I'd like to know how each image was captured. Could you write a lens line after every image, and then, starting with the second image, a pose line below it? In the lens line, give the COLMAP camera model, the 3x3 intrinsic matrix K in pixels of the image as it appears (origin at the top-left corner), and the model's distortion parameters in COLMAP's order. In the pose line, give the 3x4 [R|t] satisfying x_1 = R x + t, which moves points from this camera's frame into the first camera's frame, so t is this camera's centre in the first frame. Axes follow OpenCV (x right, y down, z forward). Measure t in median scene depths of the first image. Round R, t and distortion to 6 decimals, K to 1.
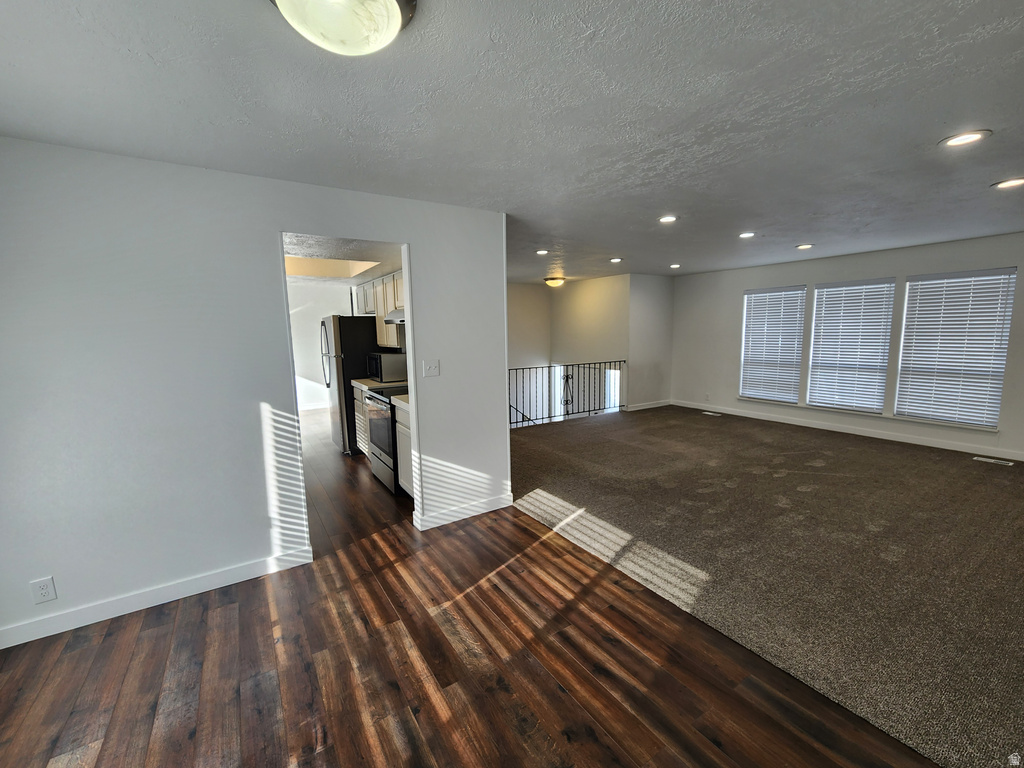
lens RADIAL K [[420.5, 0, 512.4], [0, 420.5, 386.0], [0, 0, 1]] dist [0.002541, -0.000699]
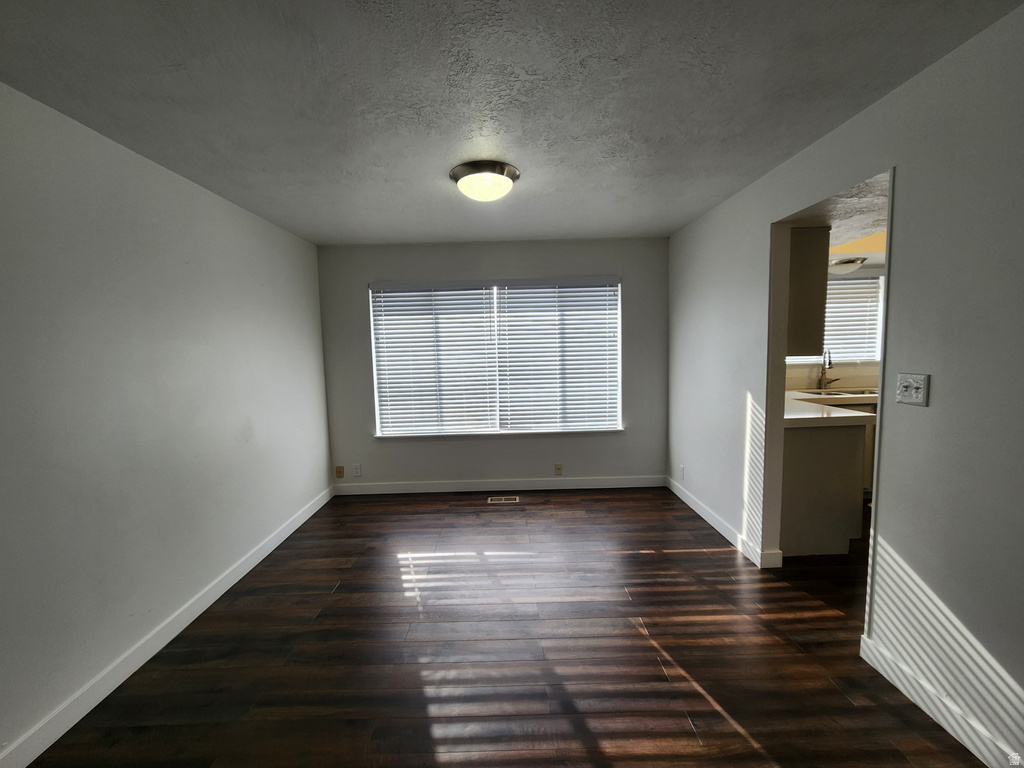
lens RADIAL K [[420.5, 0, 502.1], [0, 420.5, 379.1], [0, 0, 1]] dist [0.002541, -0.000699]
pose [[-0.542879, 0.099317, -0.833918, 0.522537], [-0.075968, 0.983104, 0.166540, -0.102748], [0.836368, 0.153762, -0.526161, 0.841547]]
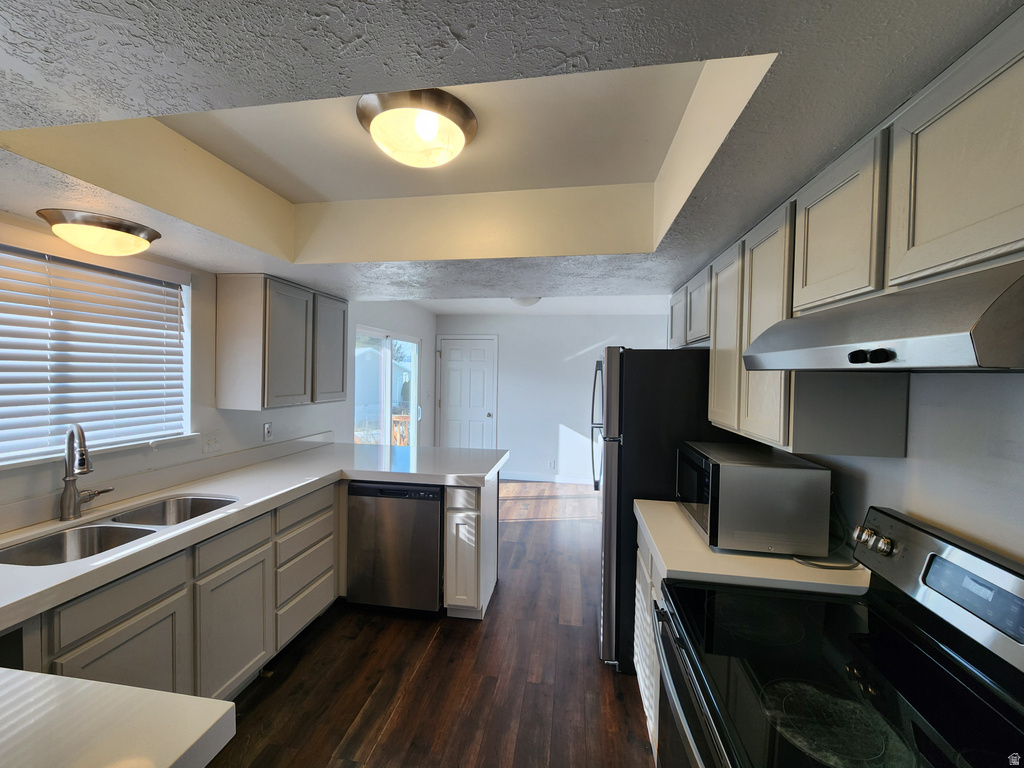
lens RADIAL K [[420.5, 0, 514.2], [0, 420.5, 385.1], [0, 0, 1]] dist [0.002541, -0.000699]
pose [[0.754034, 0.044030, -0.655357, -0.322163], [-0.116821, 0.990833, -0.067842, -0.132760], [0.646363, 0.127715, 0.752266, 0.930657]]
